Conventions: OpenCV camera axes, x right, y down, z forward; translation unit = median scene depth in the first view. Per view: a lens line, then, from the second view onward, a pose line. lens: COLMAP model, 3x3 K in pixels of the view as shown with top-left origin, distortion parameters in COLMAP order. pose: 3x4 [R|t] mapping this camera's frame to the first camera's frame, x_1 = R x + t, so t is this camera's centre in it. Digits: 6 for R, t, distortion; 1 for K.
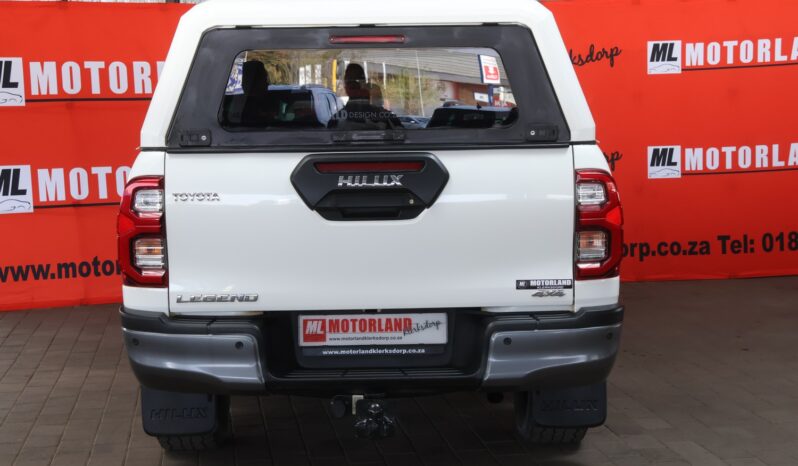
lens RADIAL K [[1351.3, 0, 396.1], [0, 1351.3, 235.7], [0, 0, 1]] dist [-0.044550, 0.000000]
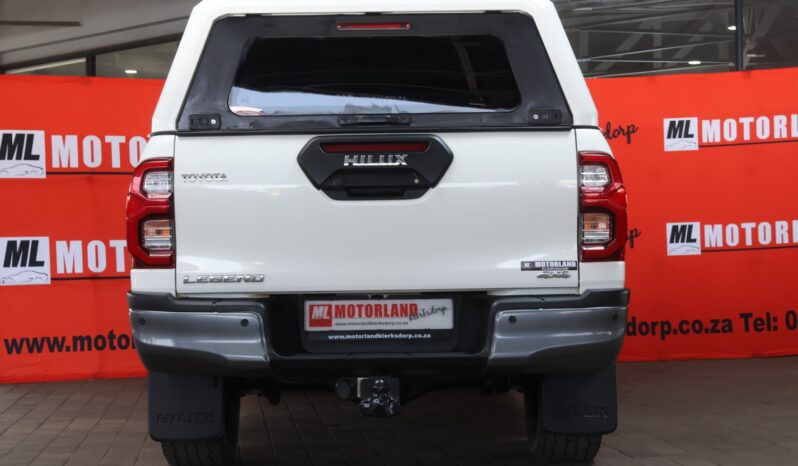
lens RADIAL K [[1375.4, 0, 399.0], [0, 1375.4, 227.5], [0, 0, 1]] dist [-0.045915, 0.000000]
pose [[0.999807, -0.001194, -0.019613, 0.017857], [-0.001328, 0.991763, -0.128080, 0.135660], [0.019604, 0.128081, 0.991570, -0.018084]]
